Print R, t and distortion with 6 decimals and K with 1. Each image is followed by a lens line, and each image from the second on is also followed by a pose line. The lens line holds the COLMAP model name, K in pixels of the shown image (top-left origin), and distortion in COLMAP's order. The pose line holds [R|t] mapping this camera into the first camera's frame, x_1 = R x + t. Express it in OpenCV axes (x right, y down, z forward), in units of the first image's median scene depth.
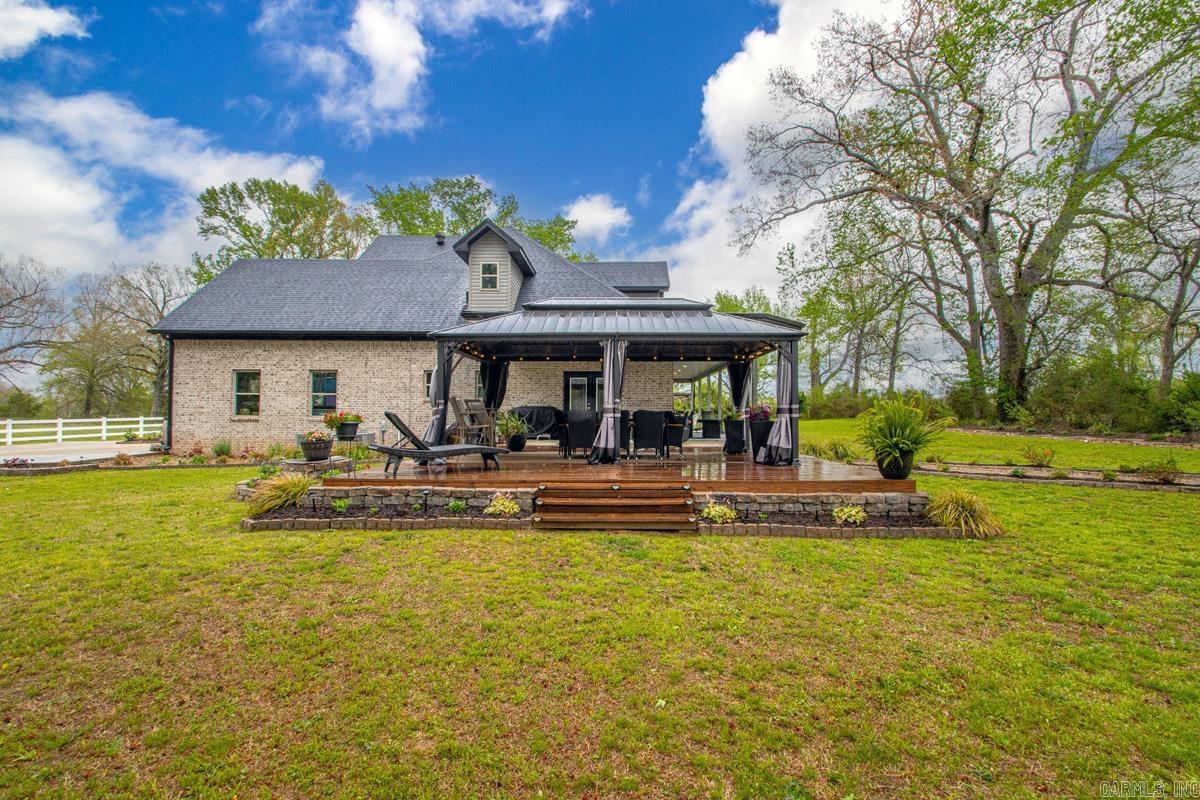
lens RADIAL K [[560.0, 0, 607.4], [0, 560.0, 402.9], [0, 0, 1]] dist [0.015826, -0.017103]
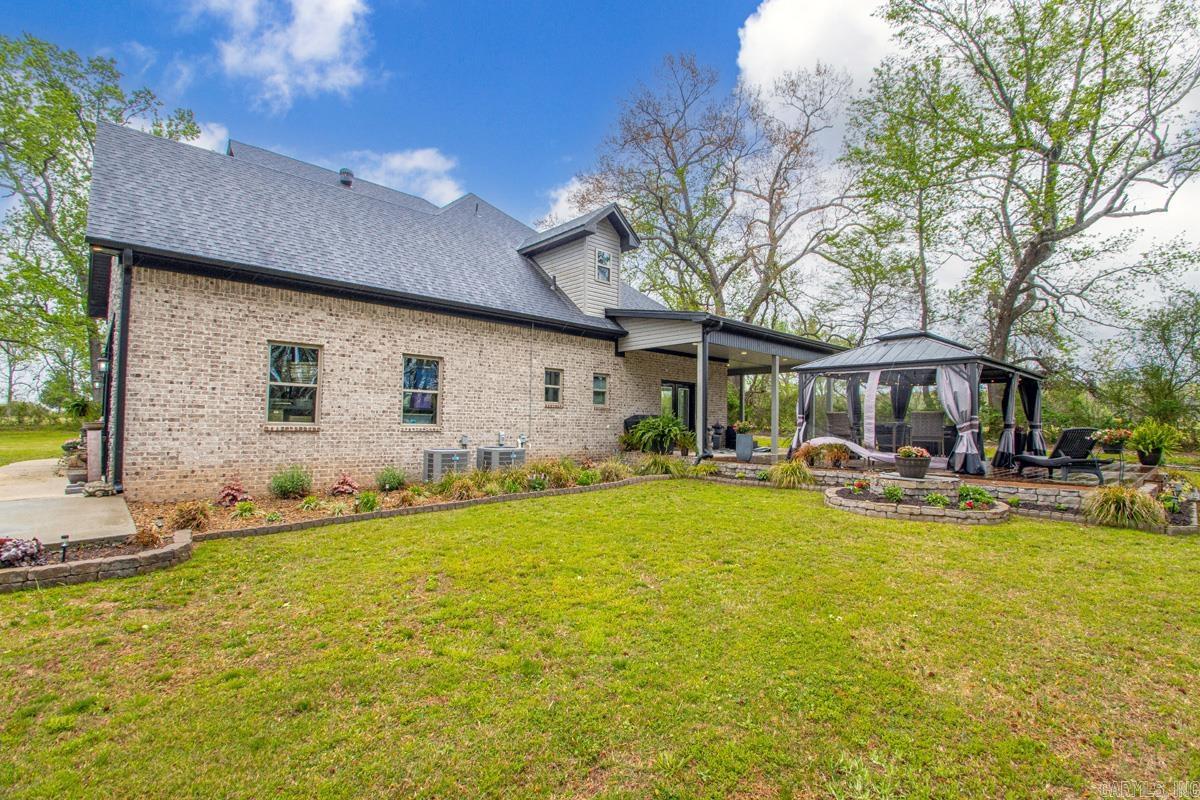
lens RADIAL K [[560.0, 0, 607.4], [0, 560.0, 402.9], [0, 0, 1]] dist [0.015826, -0.017103]
pose [[0.708929, 0.031125, 0.704593, -0.820281], [-0.037056, 0.999290, -0.006859, -0.005364], [-0.704305, -0.021247, 0.709579, 0.364139]]
